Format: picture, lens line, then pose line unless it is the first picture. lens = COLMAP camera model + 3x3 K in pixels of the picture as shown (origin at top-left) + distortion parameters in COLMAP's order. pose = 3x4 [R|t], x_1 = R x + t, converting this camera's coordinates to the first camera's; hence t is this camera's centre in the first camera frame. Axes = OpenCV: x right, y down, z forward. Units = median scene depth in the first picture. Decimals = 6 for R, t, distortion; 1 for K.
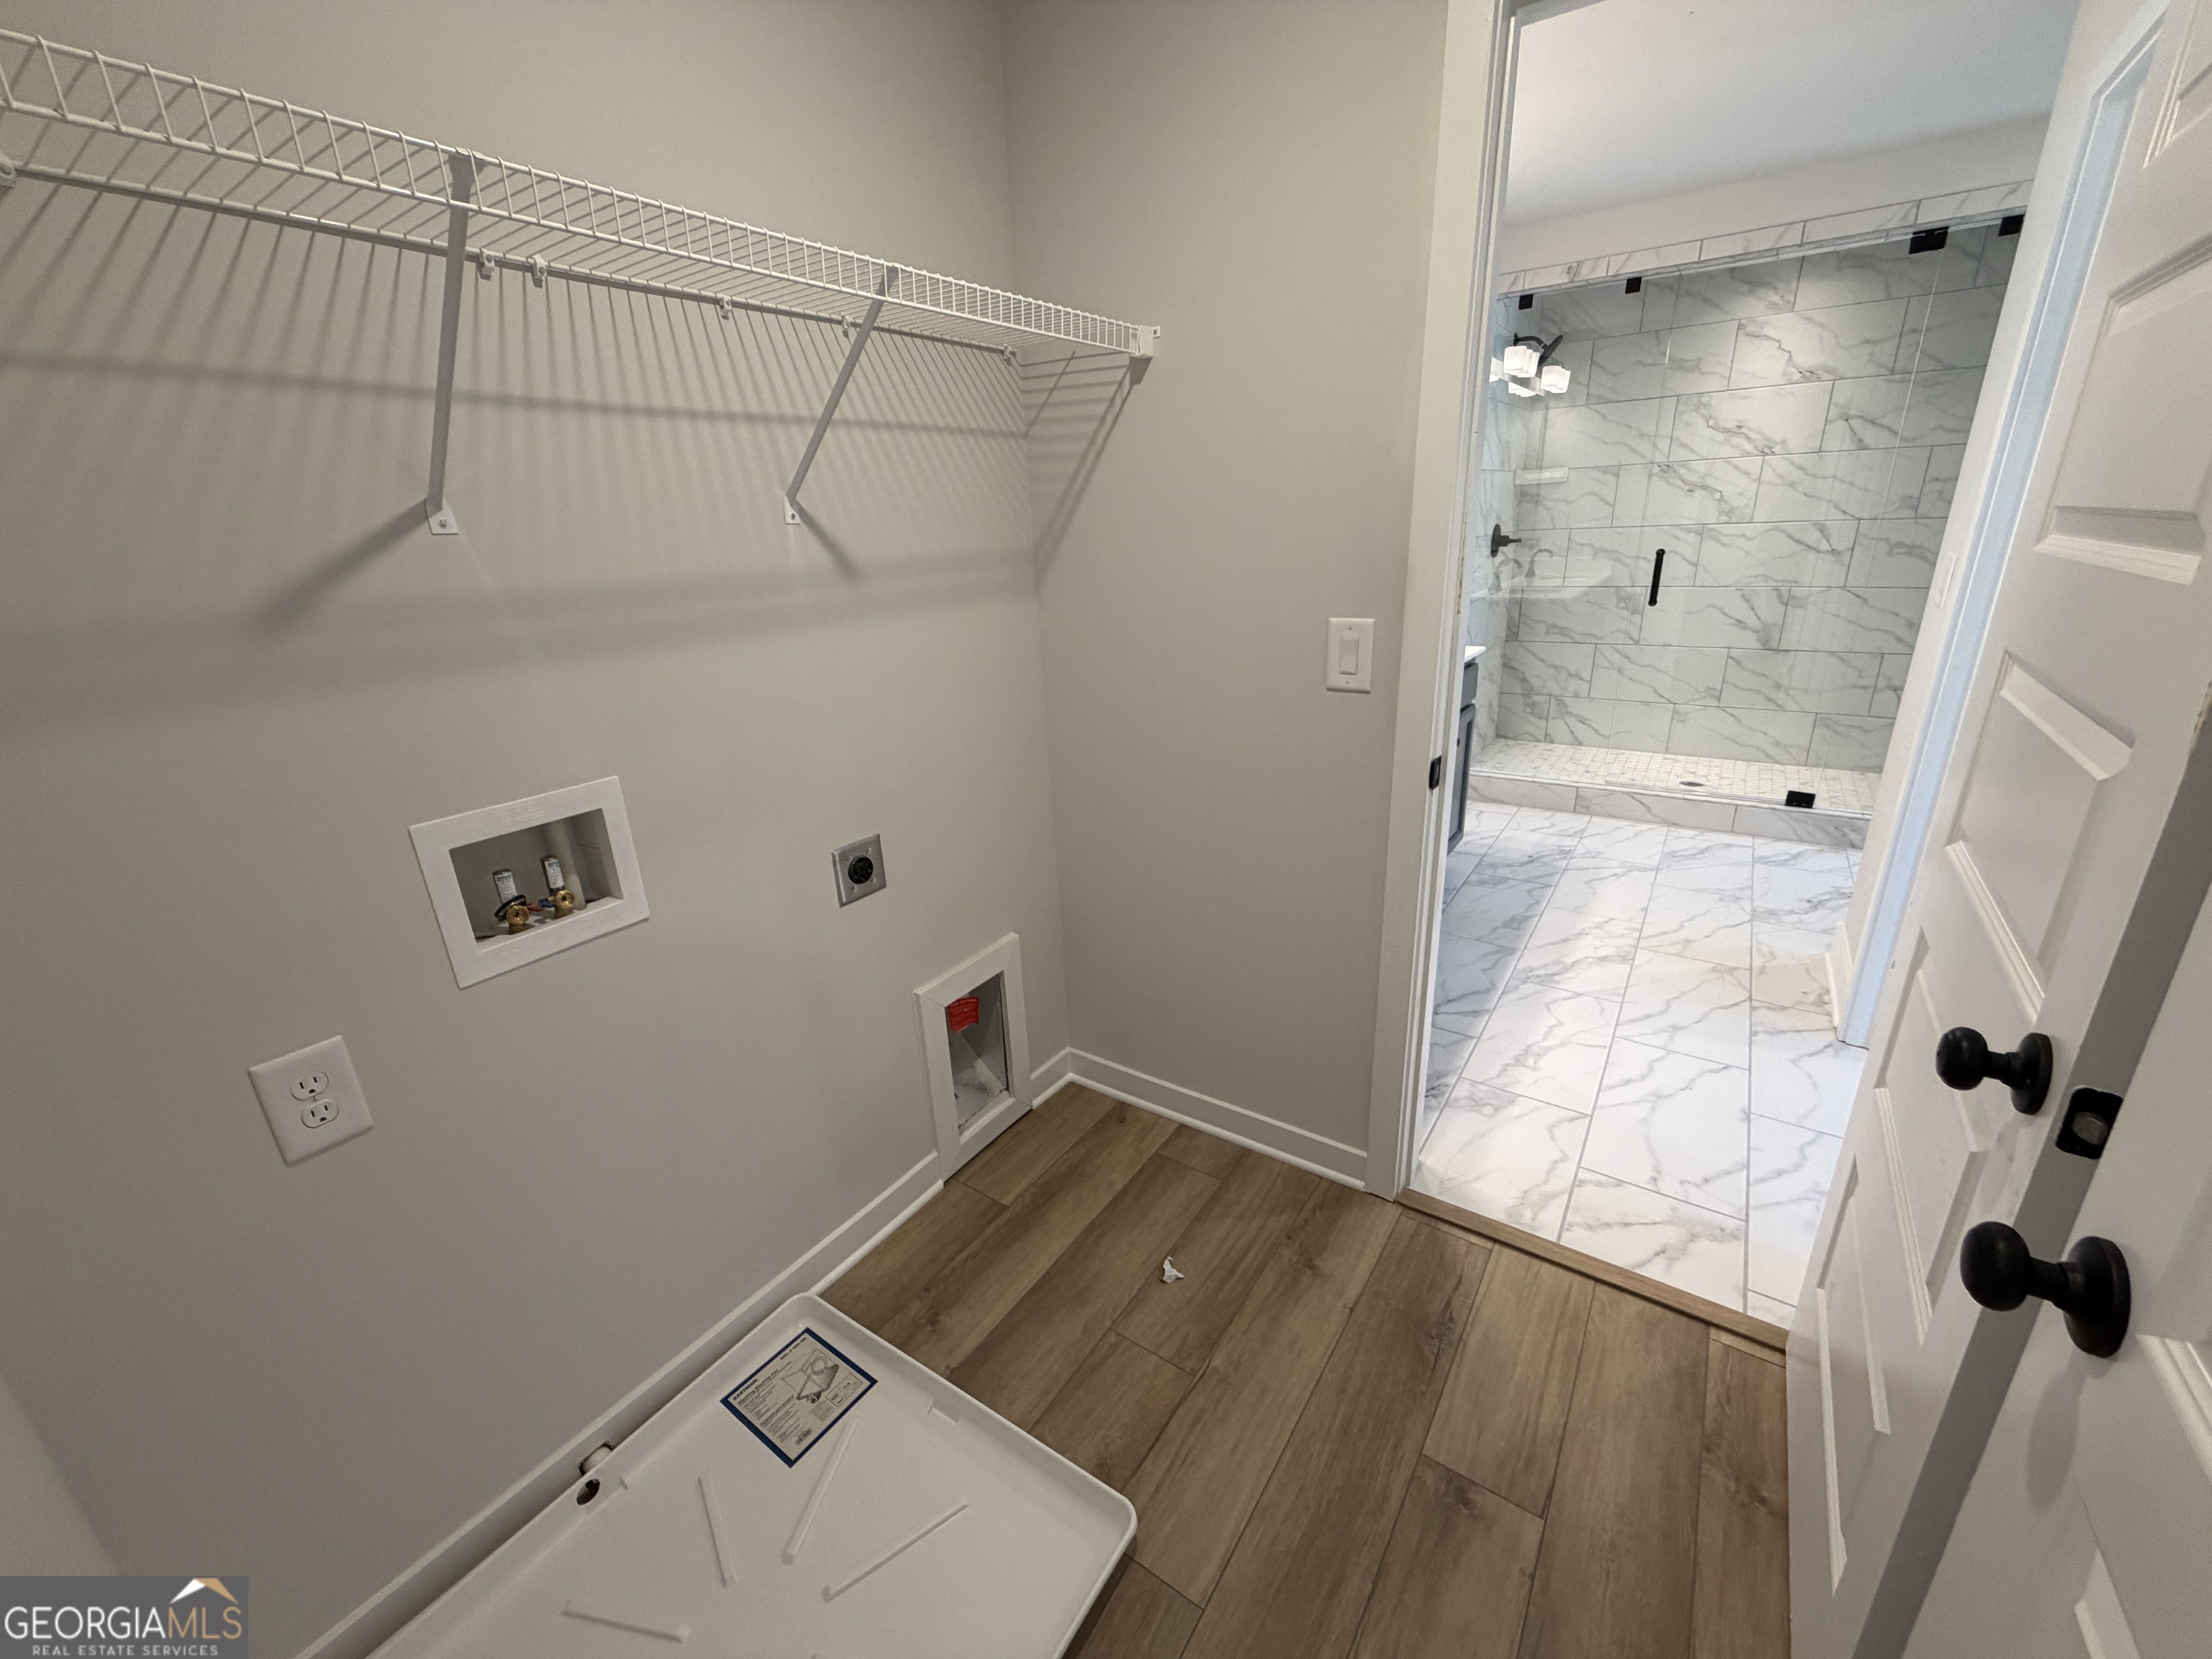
lens RADIAL K [[885.1, 0, 1101.8], [0, 885.1, 831.4], [0, 0, 1]] dist [0.000346, 0.000288]
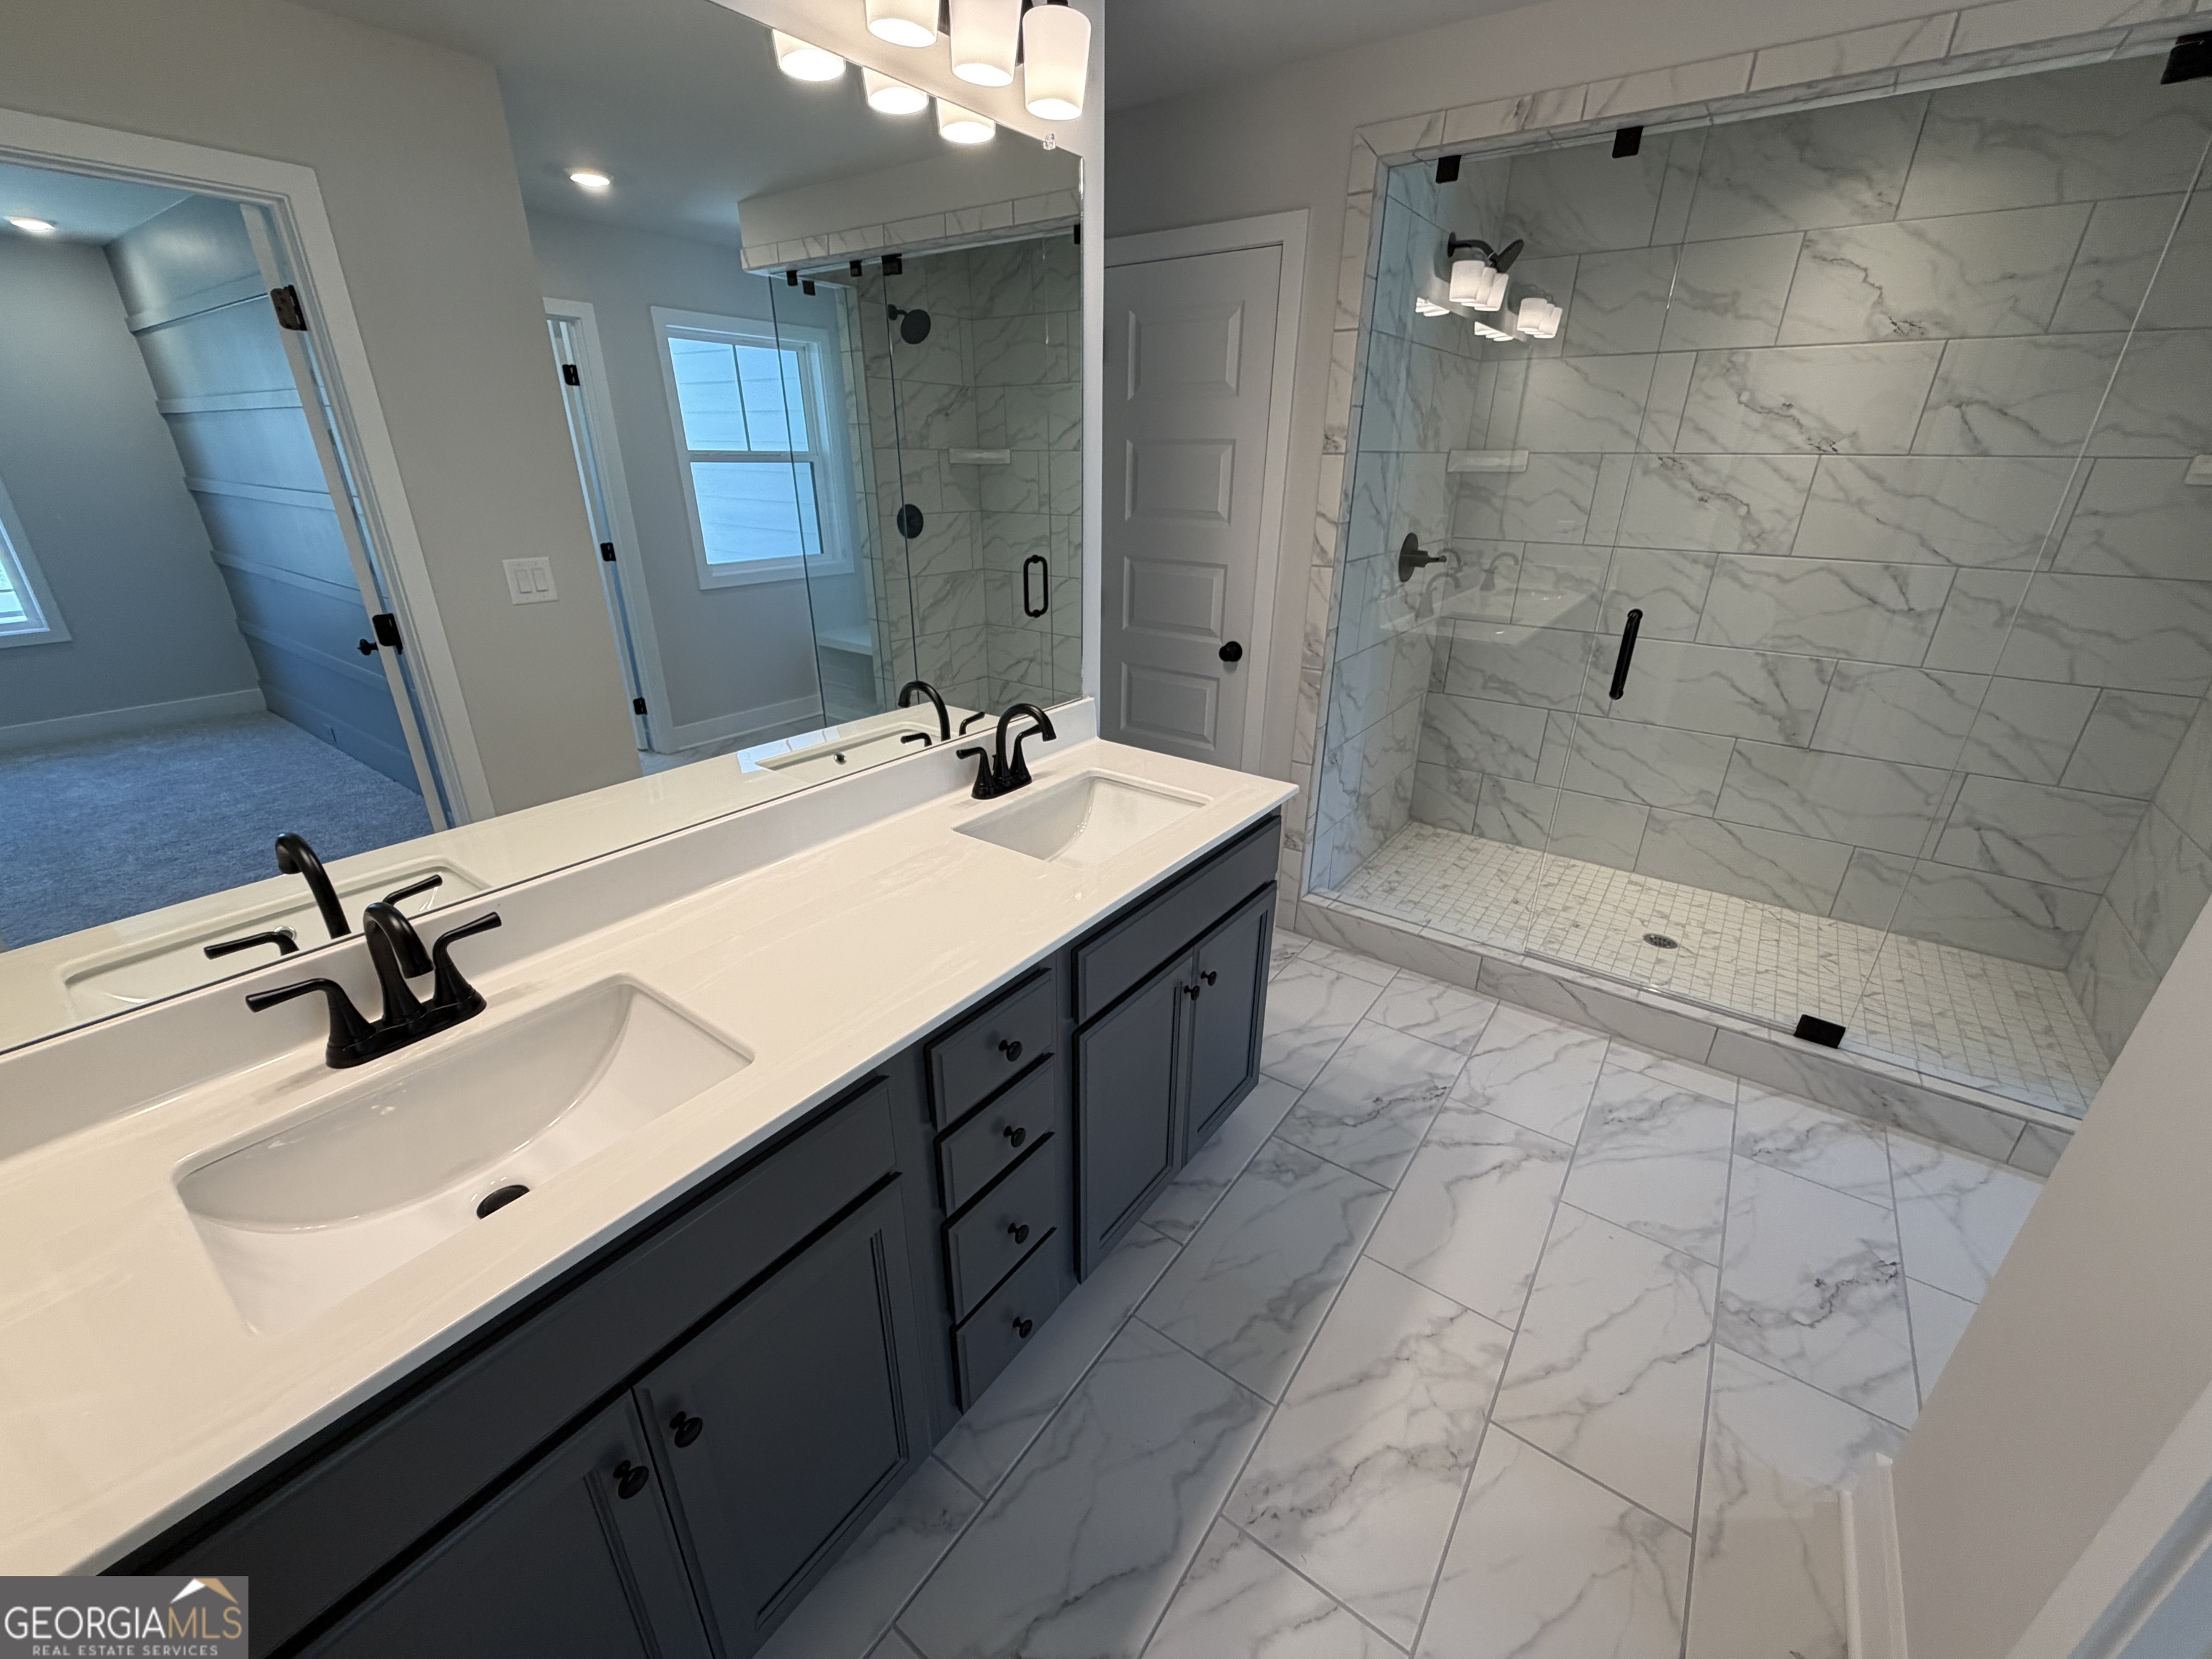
lens RADIAL K [[885.1, 0, 1103.3], [0, 885.1, 831.3], [0, 0, 1]] dist [0.000346, 0.000288]
pose [[0.998365, 0.057135, 0.001927, 0.248338], [-0.057136, 0.996125, 0.066865, -0.169157], [0.001901, -0.066866, 0.997760, 0.347684]]
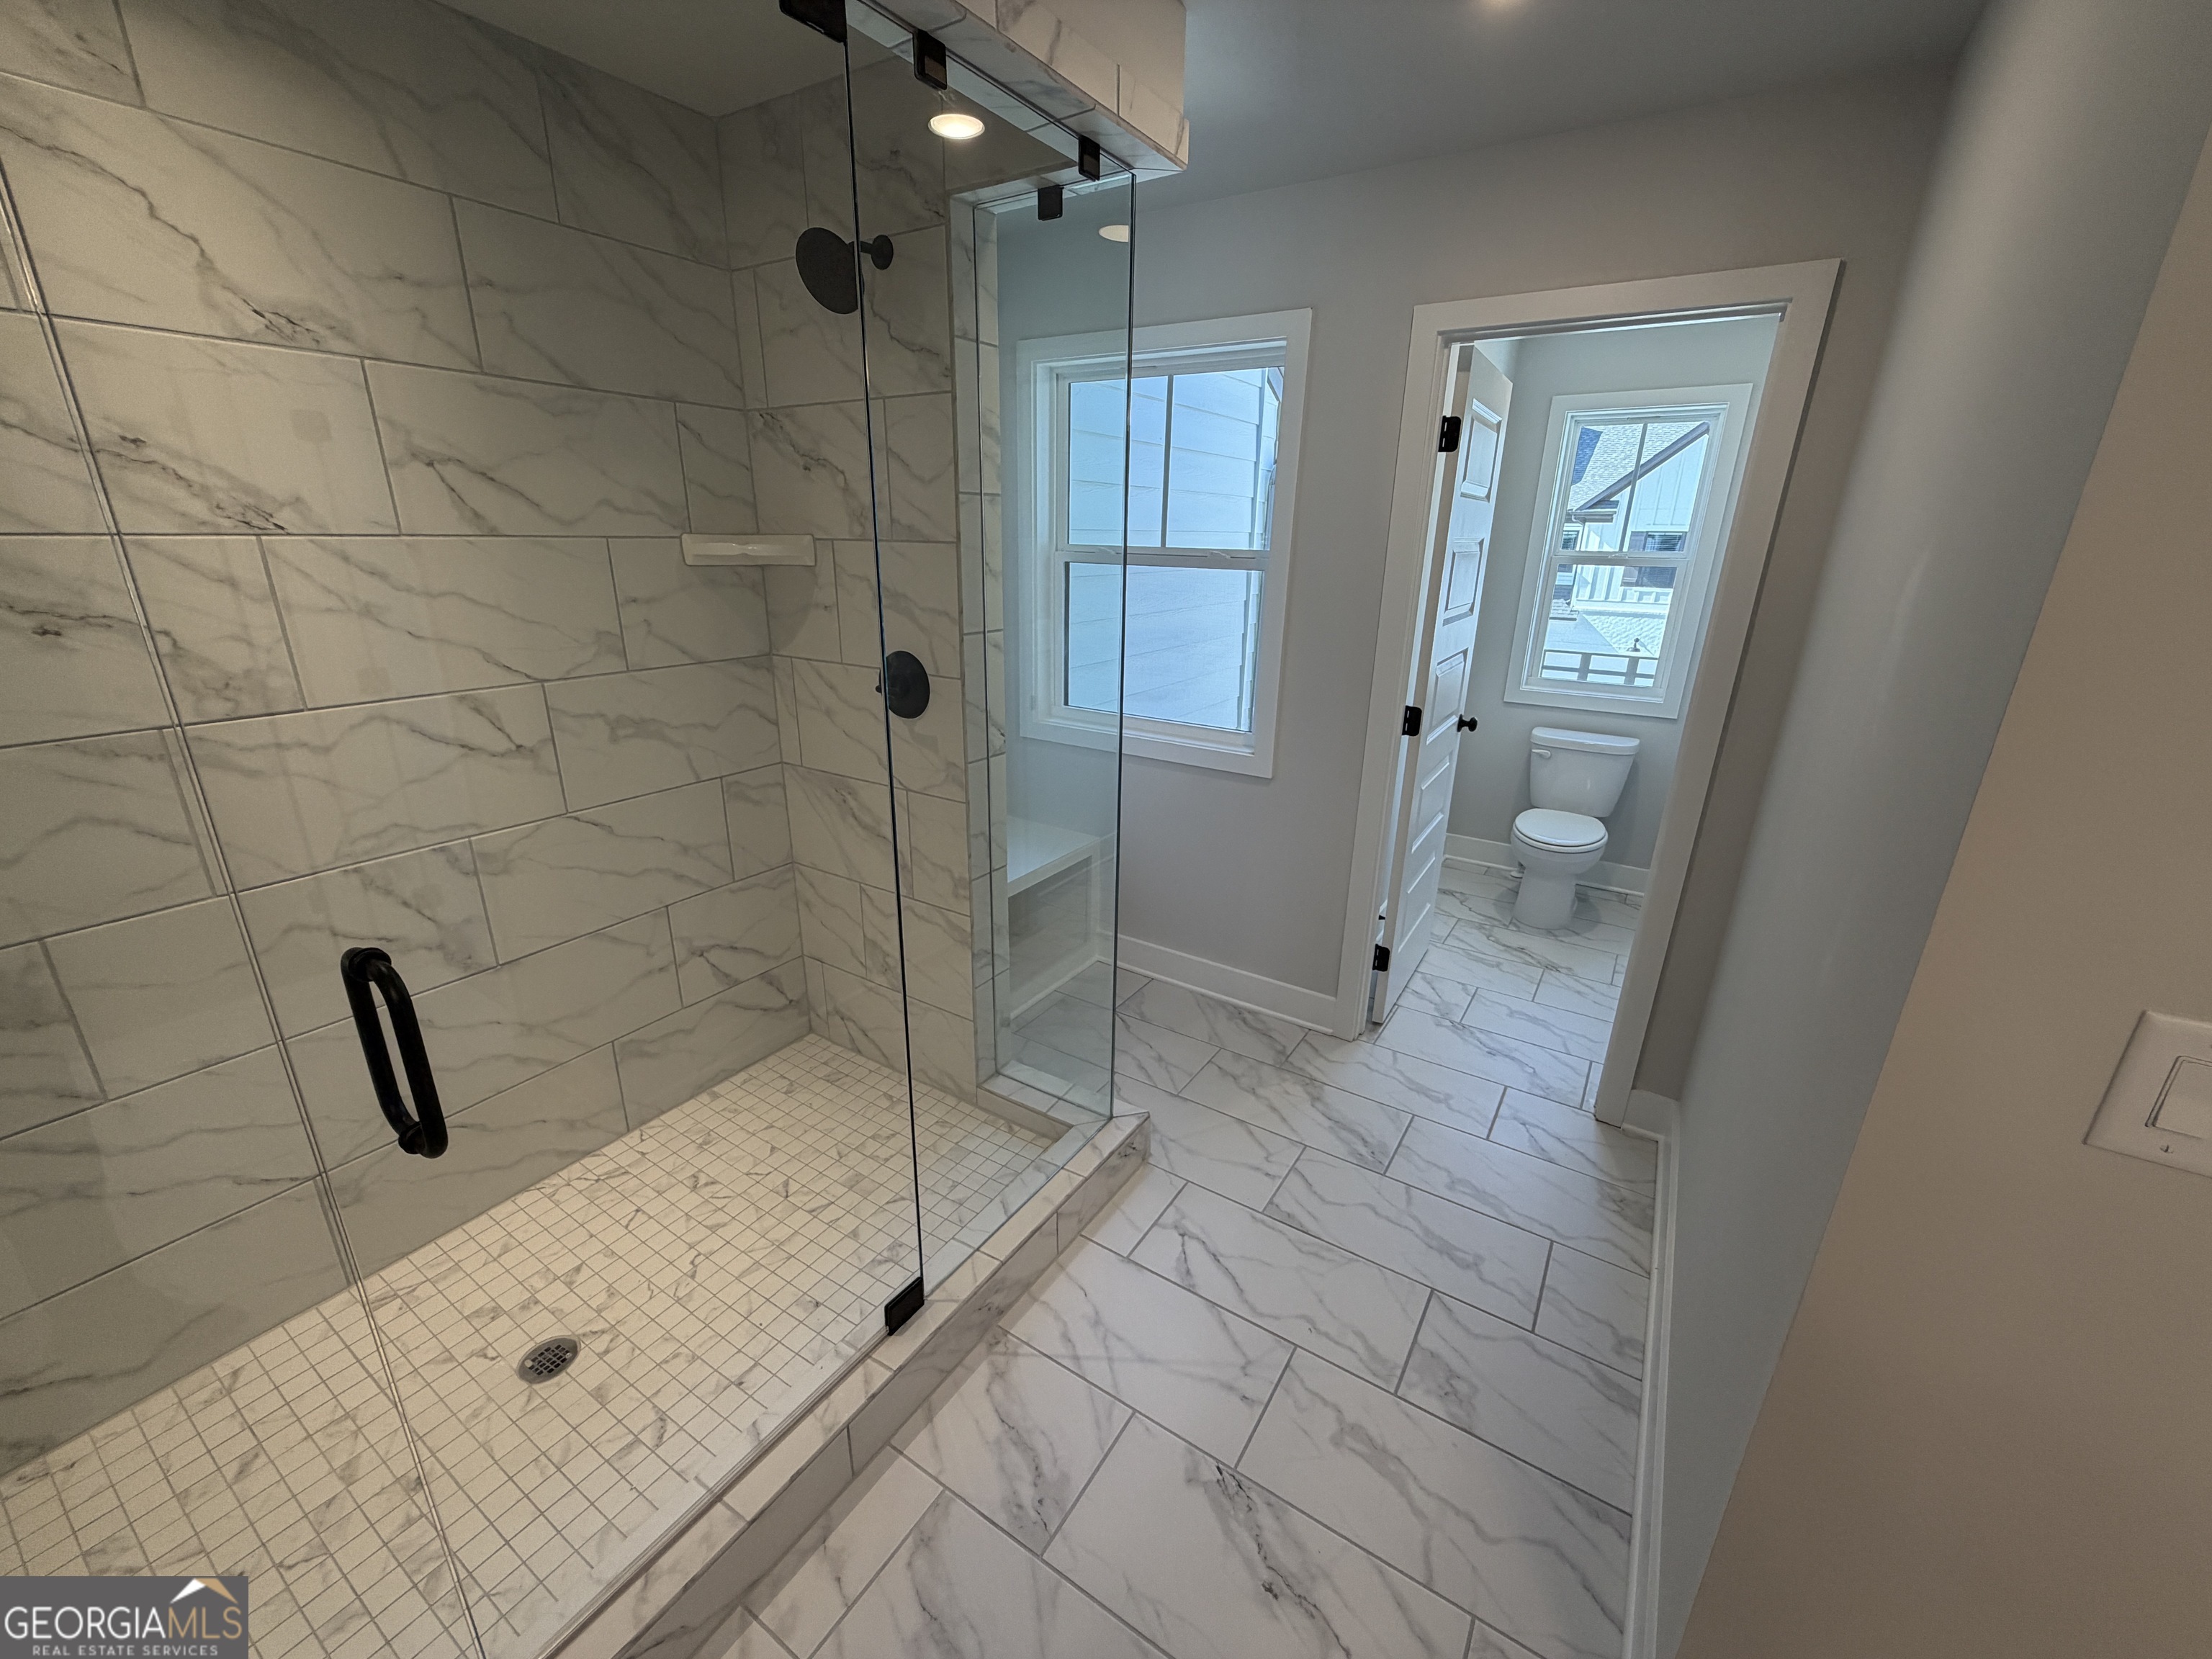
lens RADIAL K [[885.1, 0, 1098.3], [0, 885.1, 834.5], [0, 0, 1]] dist [0.000346, 0.000288]
pose [[-0.027346, -0.282209, 0.958963, 0.372613], [0.321891, 0.905738, 0.275725, -0.313266], [-0.946382, 0.316222, 0.066073, 0.714882]]
